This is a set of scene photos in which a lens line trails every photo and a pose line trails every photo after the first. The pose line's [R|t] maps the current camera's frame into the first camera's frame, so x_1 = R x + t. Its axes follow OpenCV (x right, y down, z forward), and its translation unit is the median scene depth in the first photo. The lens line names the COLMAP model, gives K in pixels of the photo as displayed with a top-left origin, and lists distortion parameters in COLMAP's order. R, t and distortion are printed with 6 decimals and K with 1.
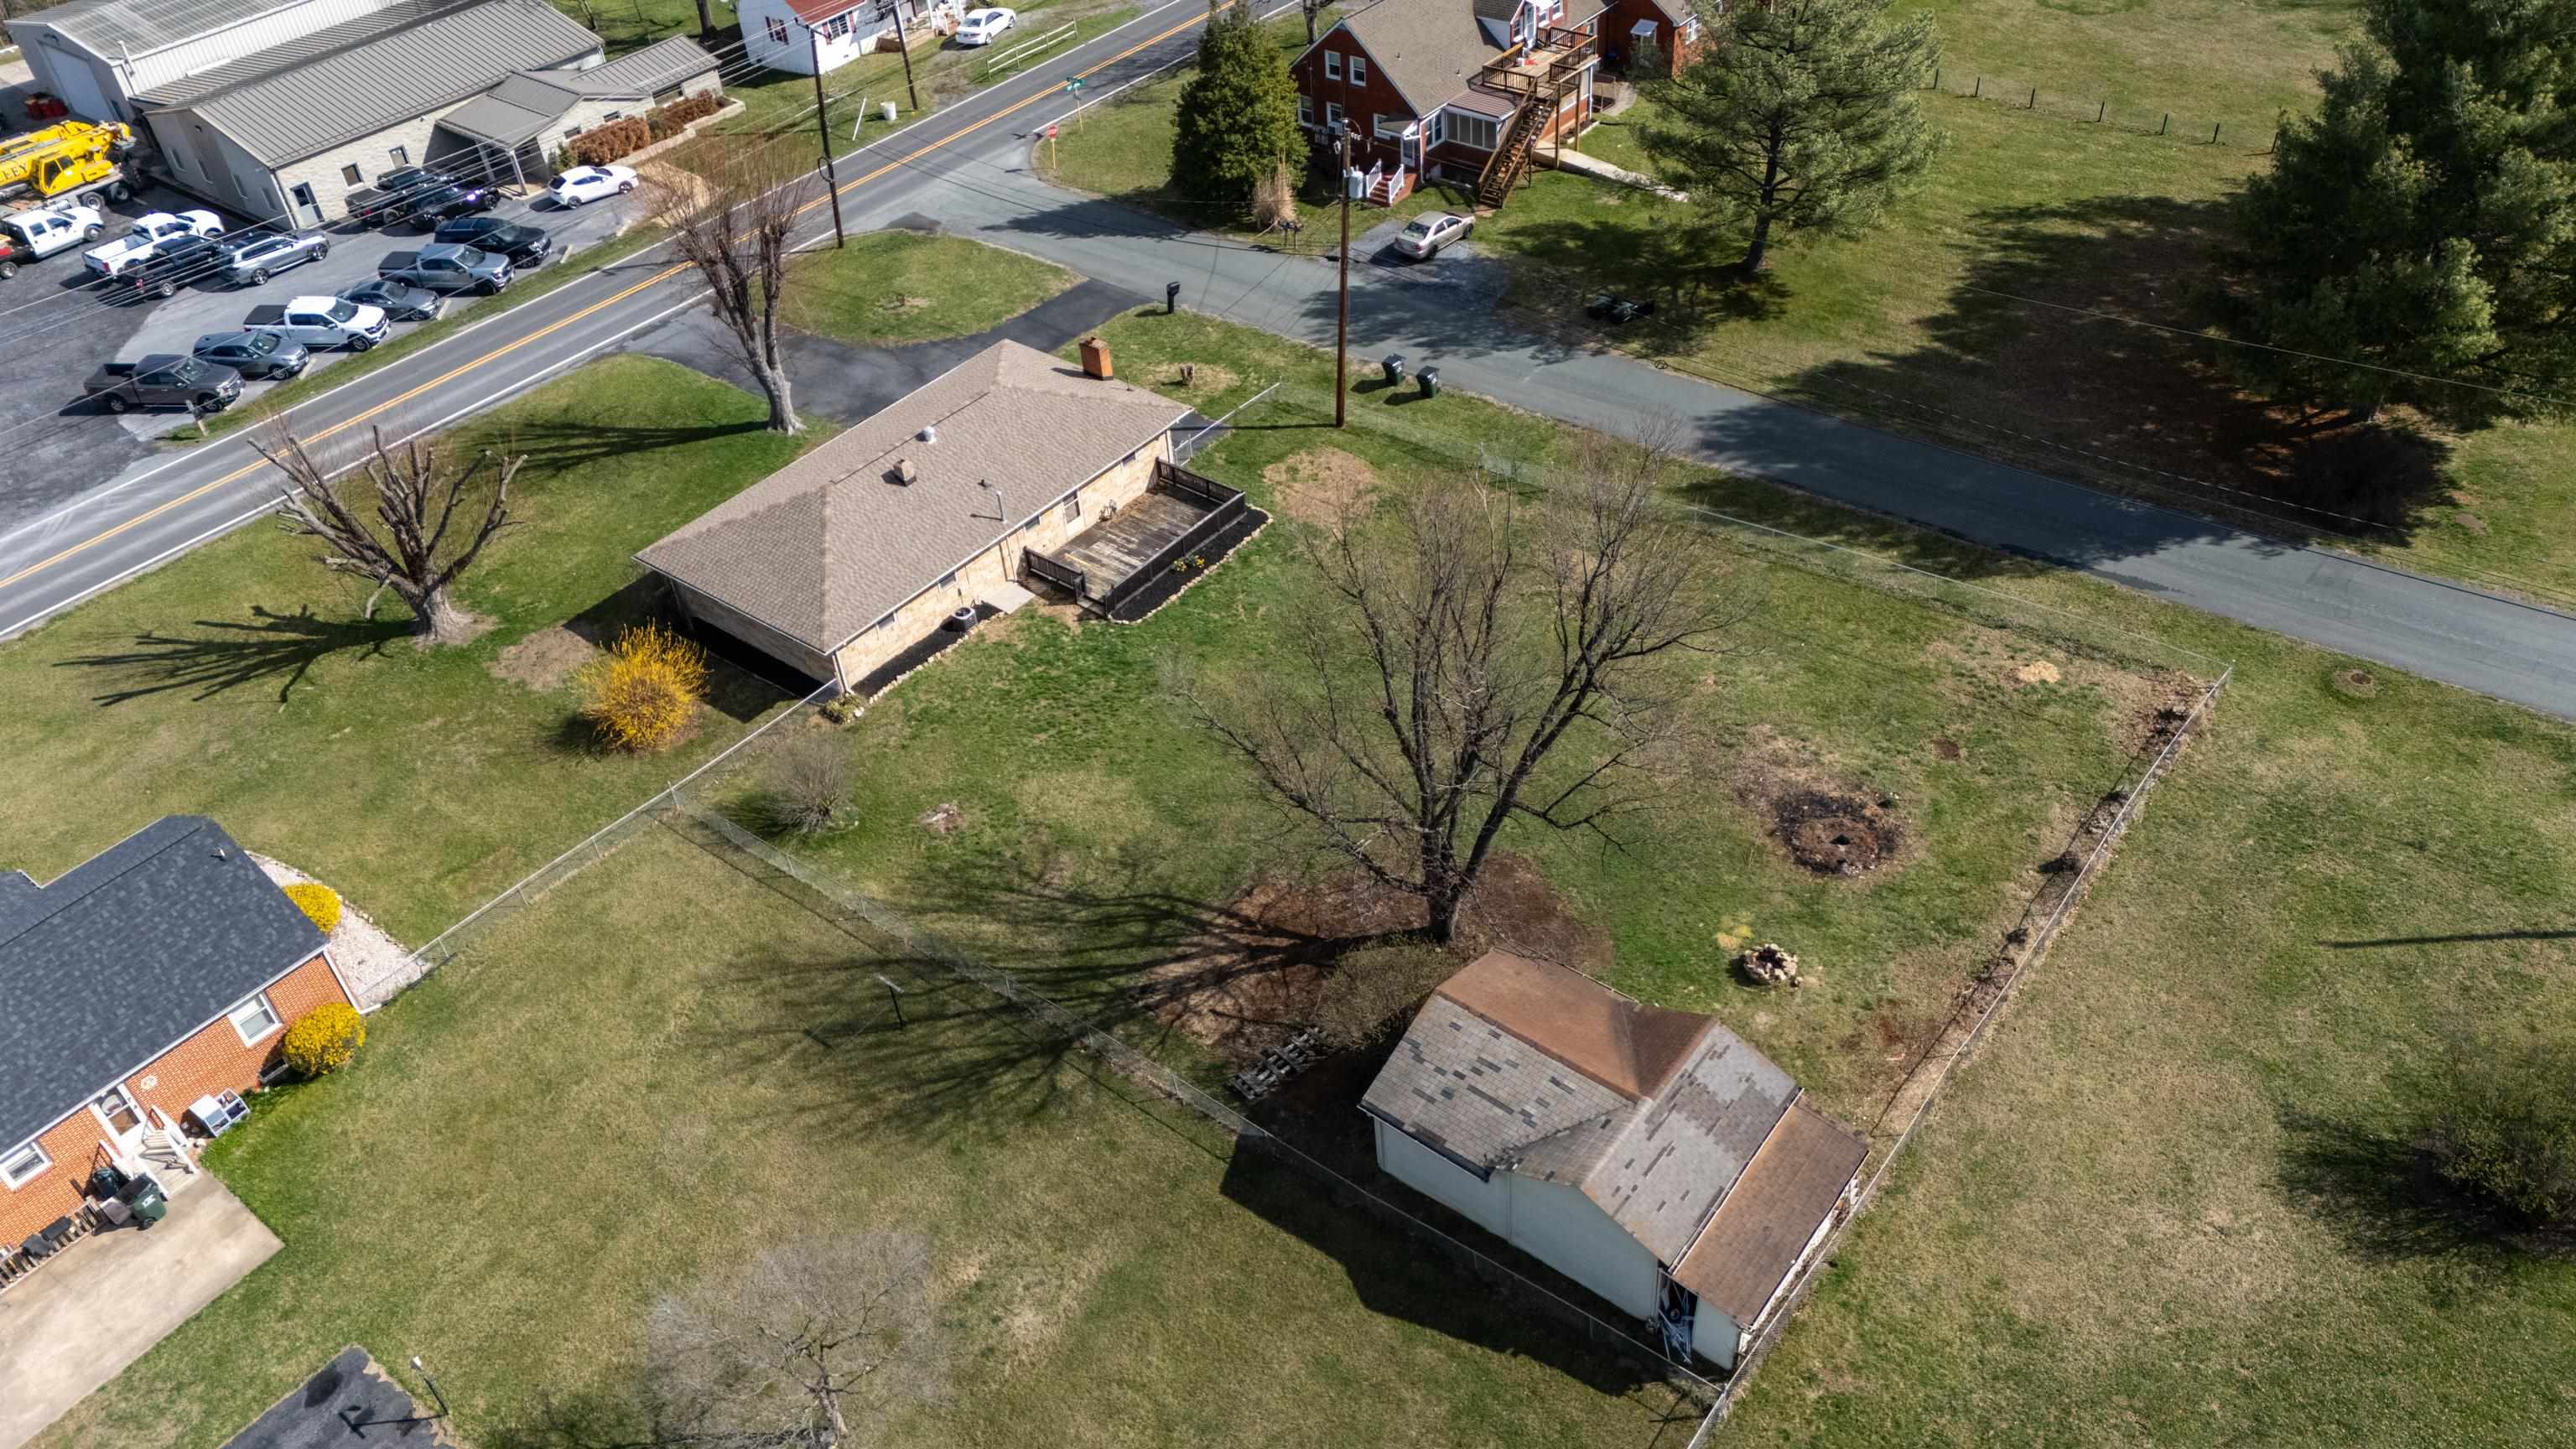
lens RADIAL K [[1885.2, 0, 1286.9], [0, 1885.2, 728.2], [0, 0, 1]] dist [0.087875, -0.083936]
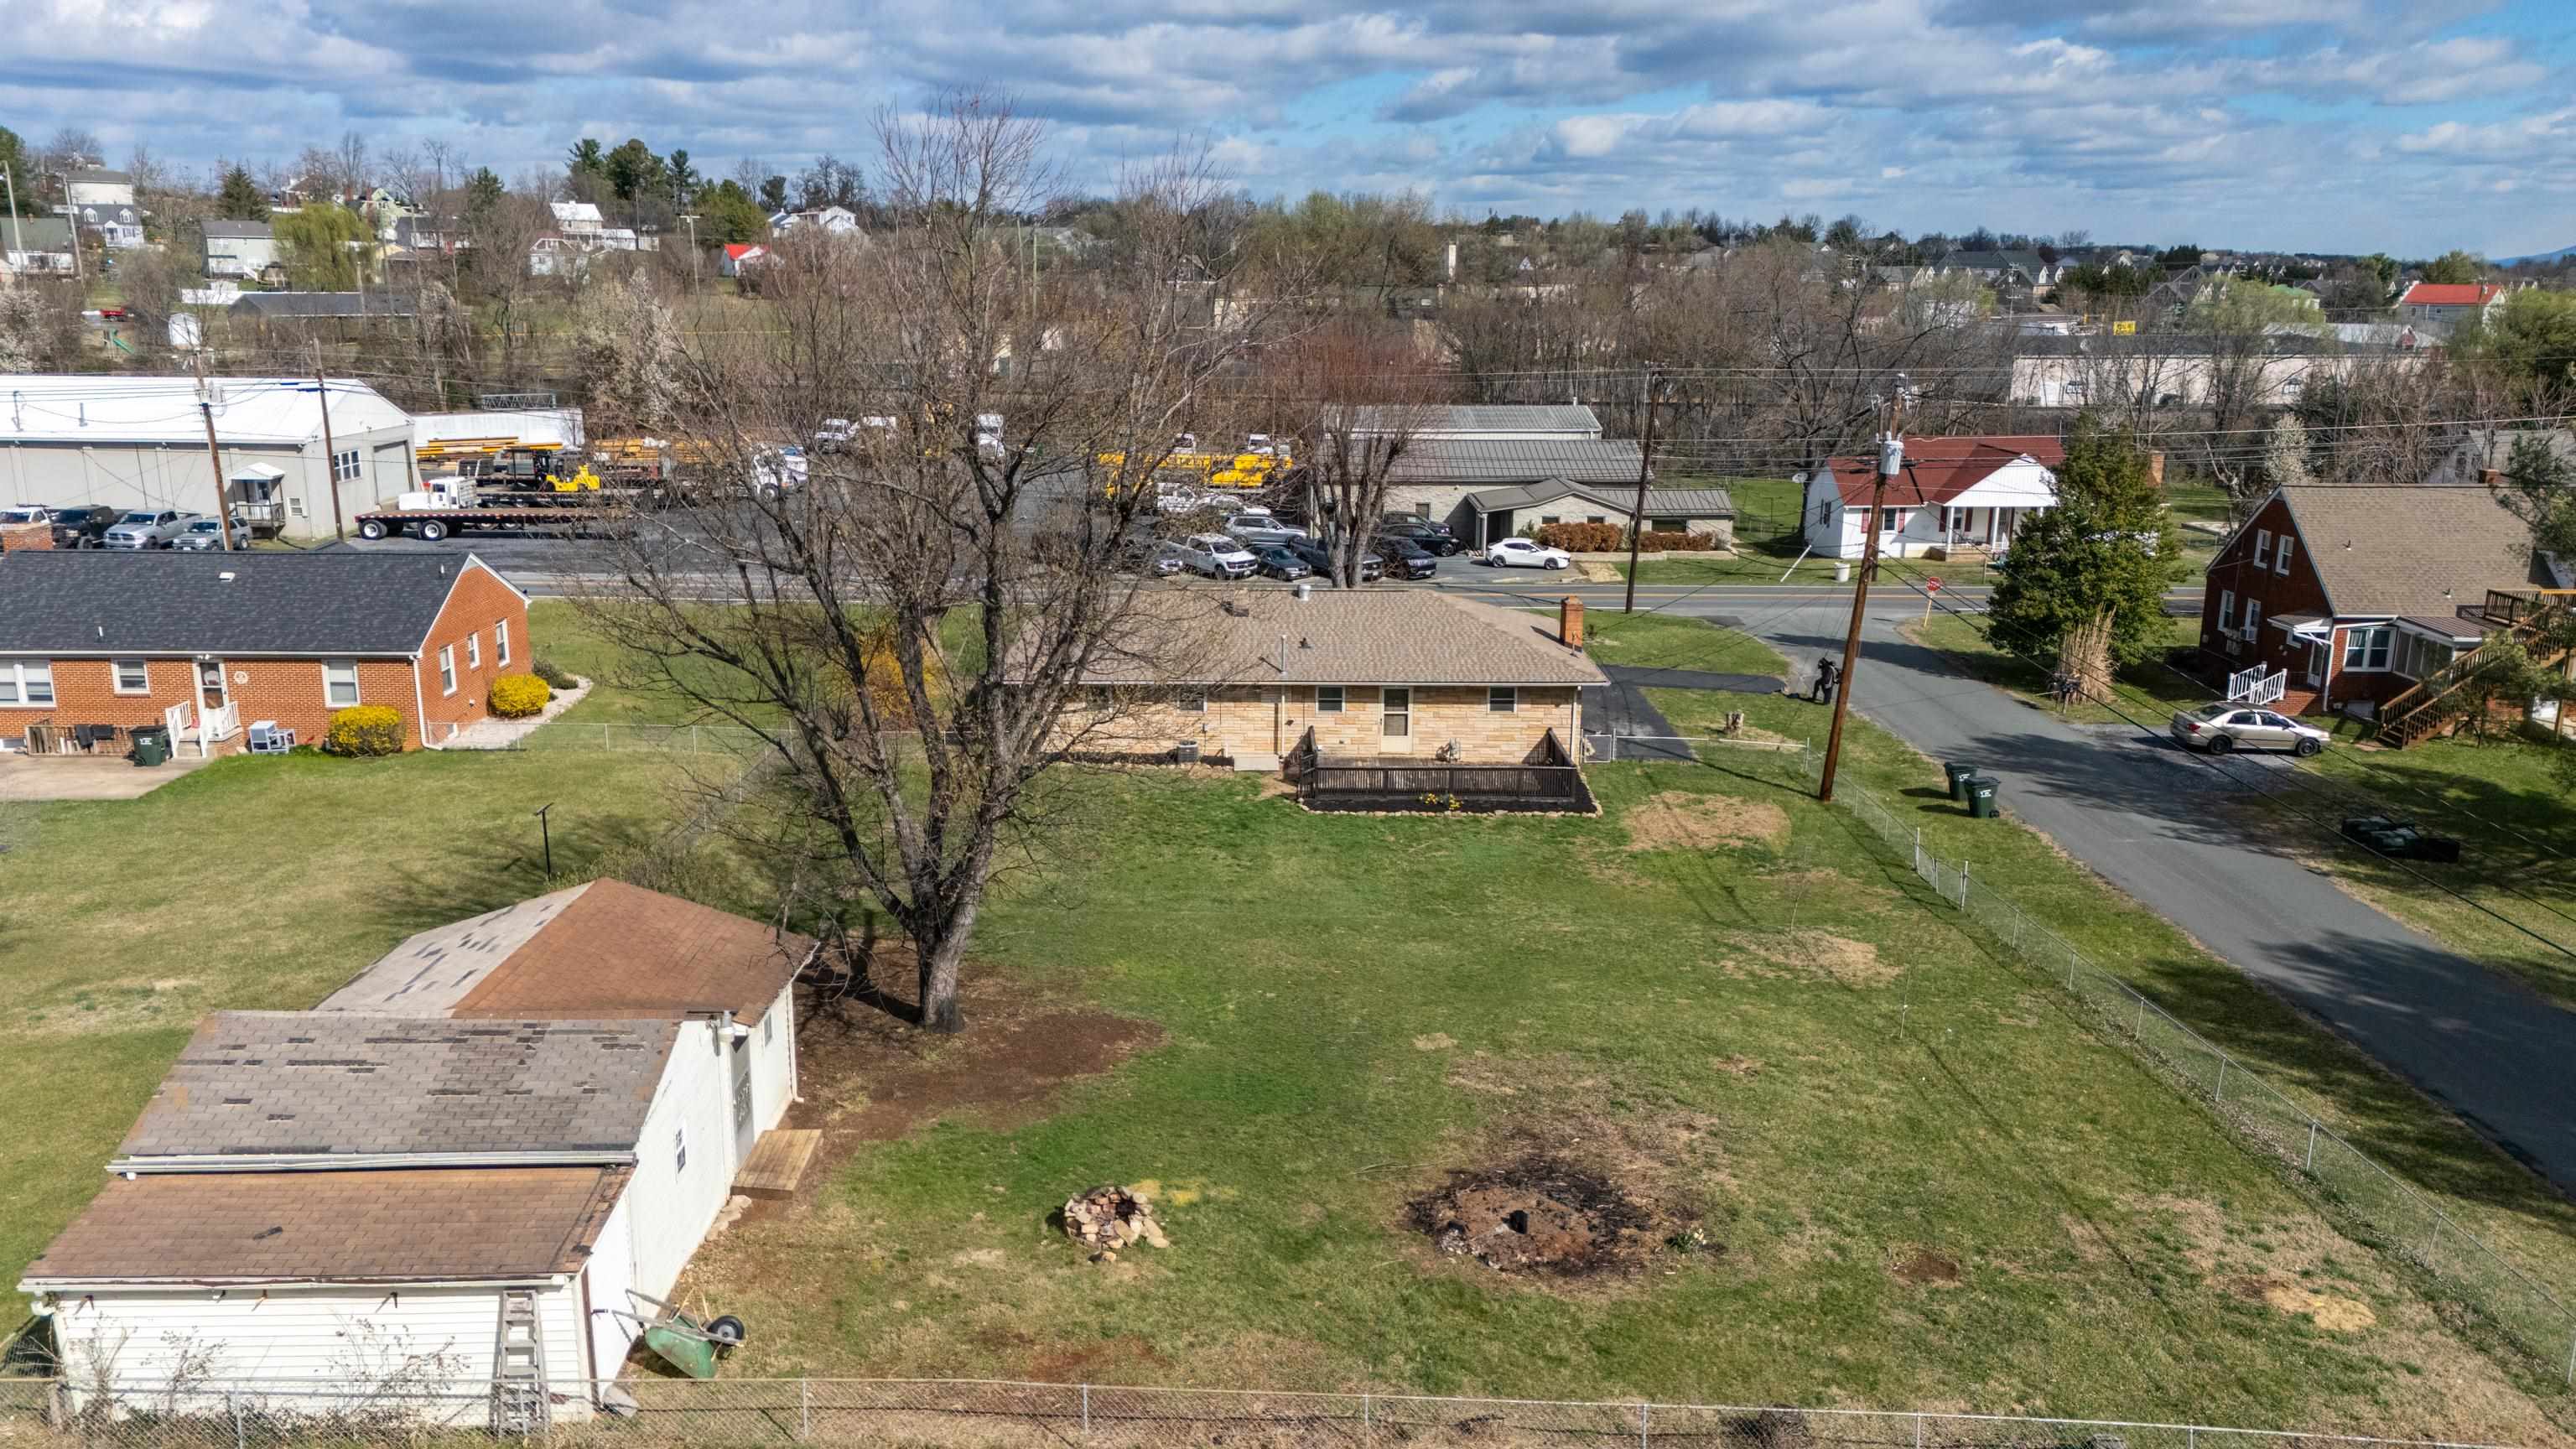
lens RADIAL K [[1885.2, 0, 1286.9], [0, 1885.2, 728.2], [0, 0, 1]] dist [0.087875, -0.083936]
pose [[0.634267, 0.253578, -0.730345, 0.405939], [-0.532141, 0.828481, -0.174487, 0.049079], [0.560831, 0.499318, 0.660417, 0.386120]]
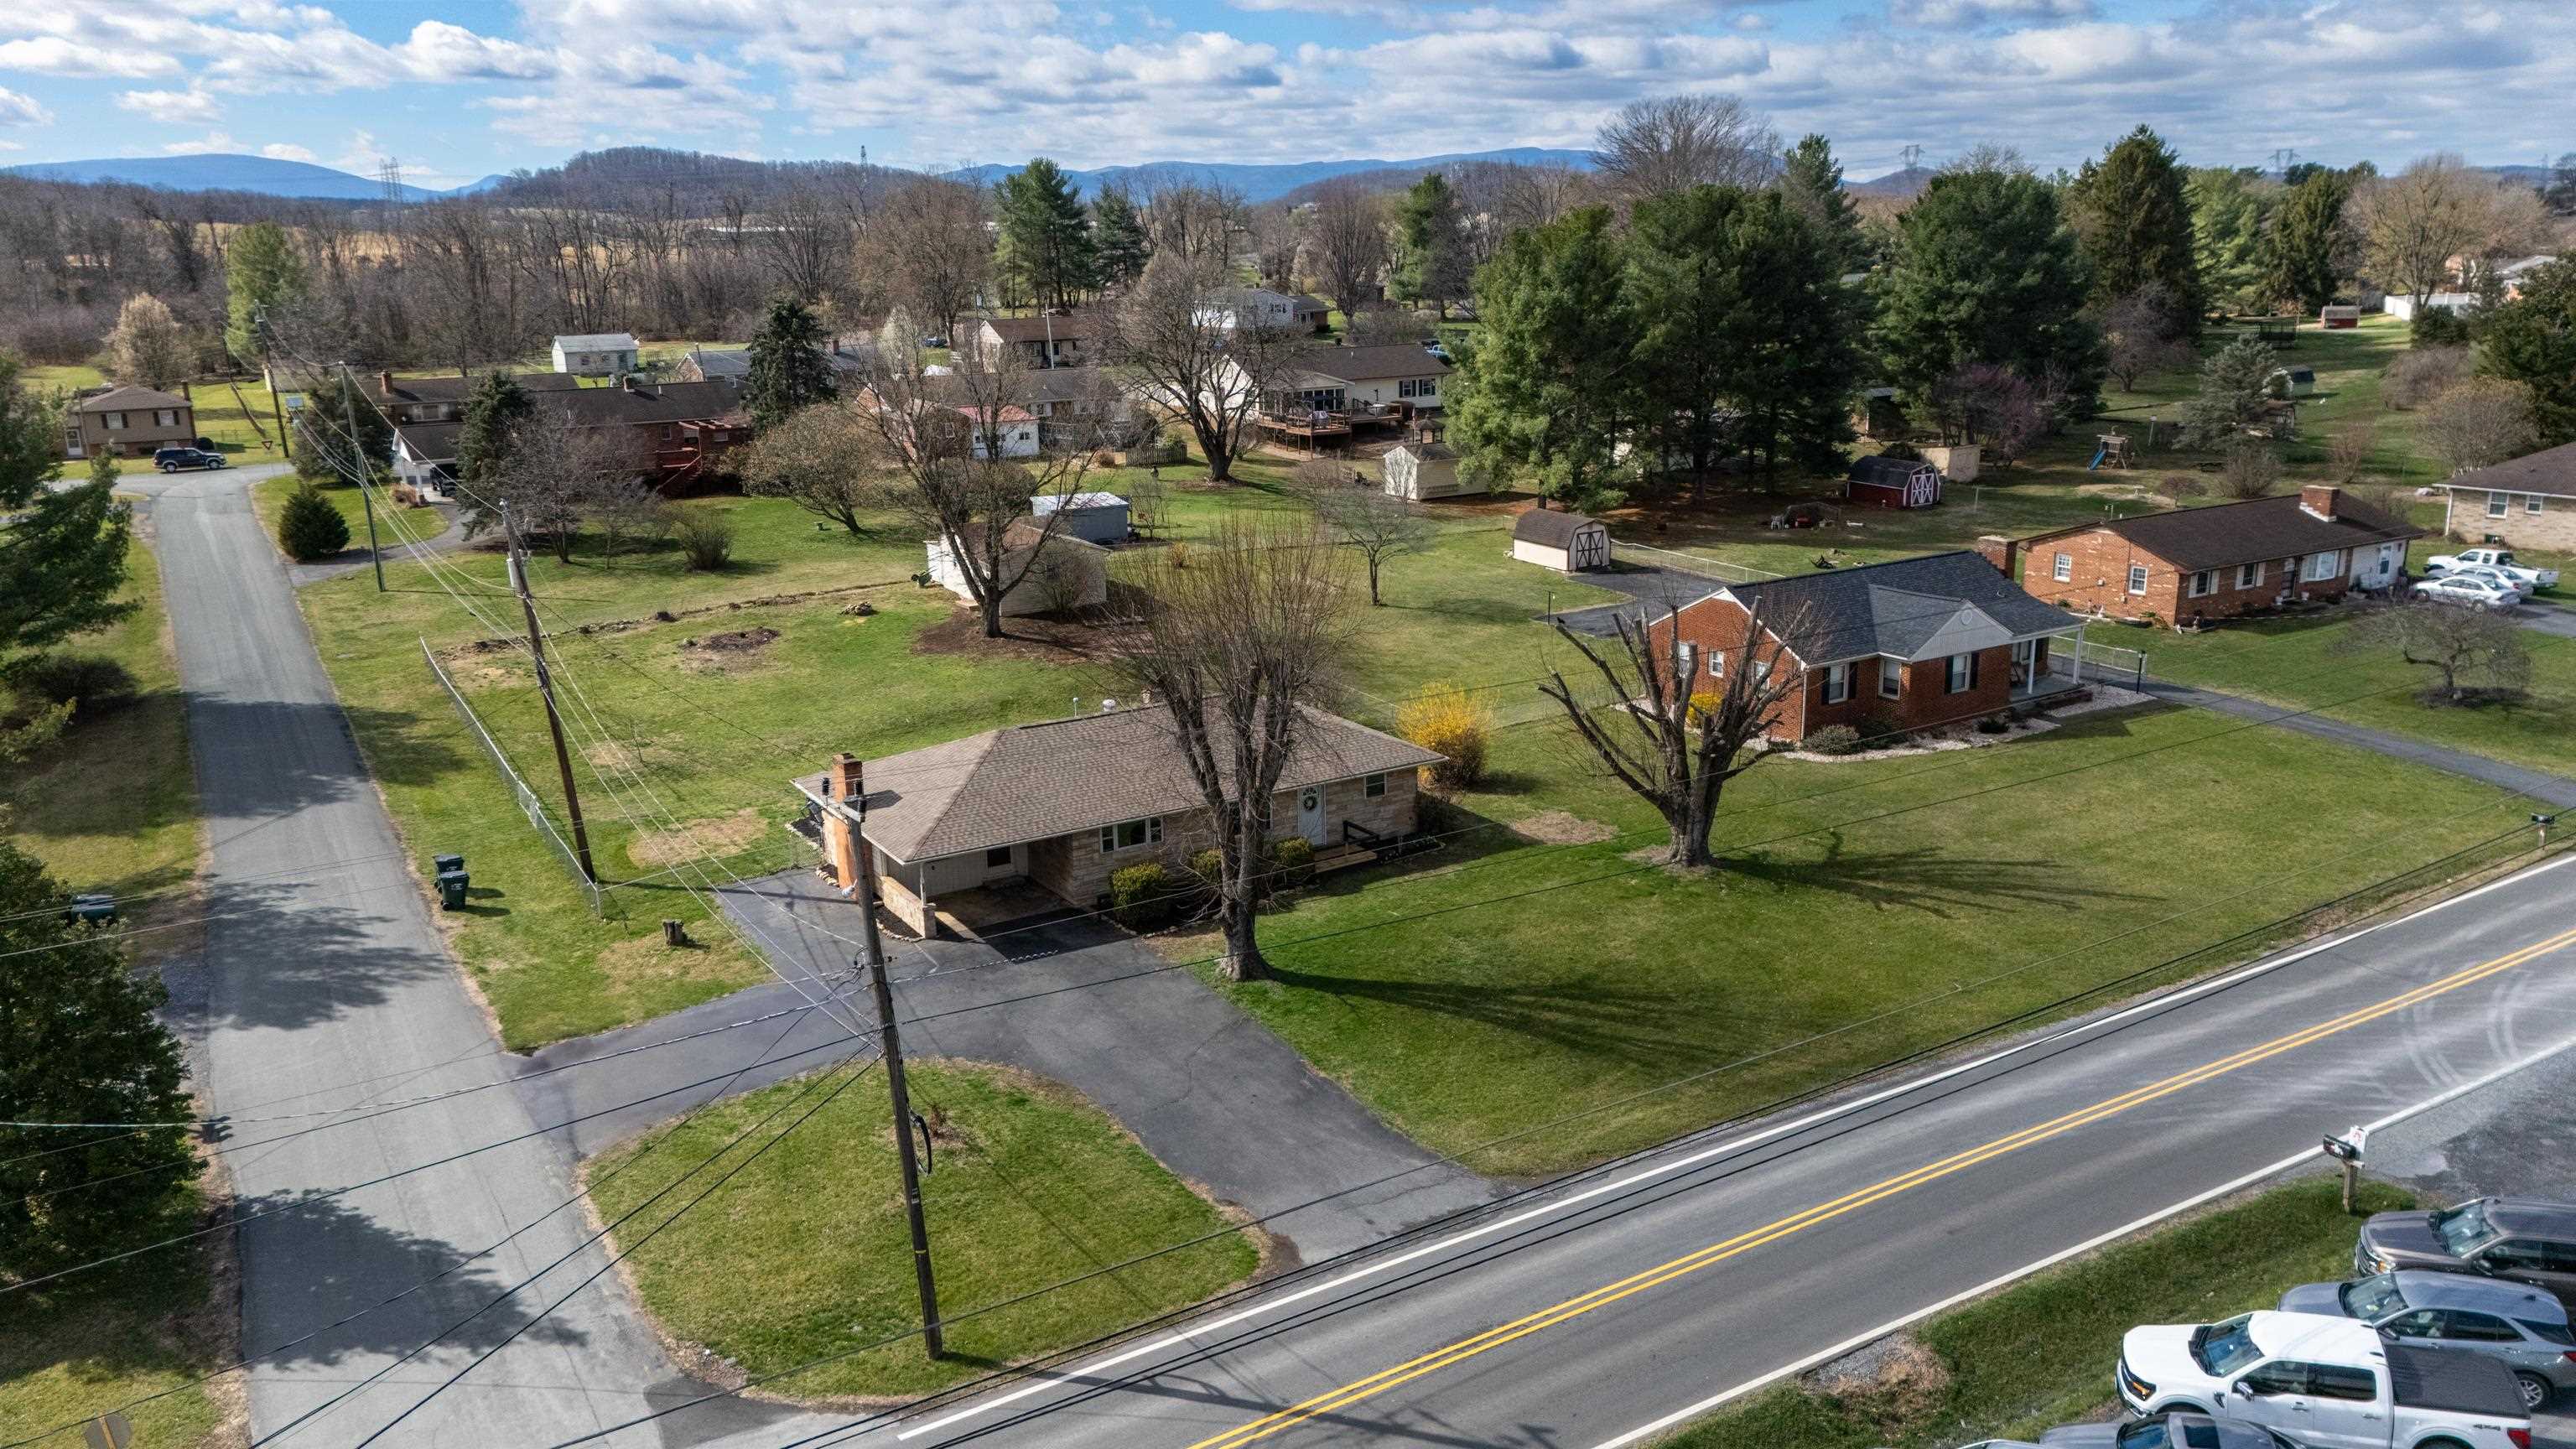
lens RADIAL K [[1885.2, 0, 1286.9], [0, 1885.2, 728.2], [0, 0, 1]] dist [0.087875, -0.083936]
pose [[-0.934269, -0.005757, 0.356524, -0.508239], [0.285837, 0.585653, 0.758490, -0.695938], [-0.213166, 0.810541, -0.545512, 1.282137]]
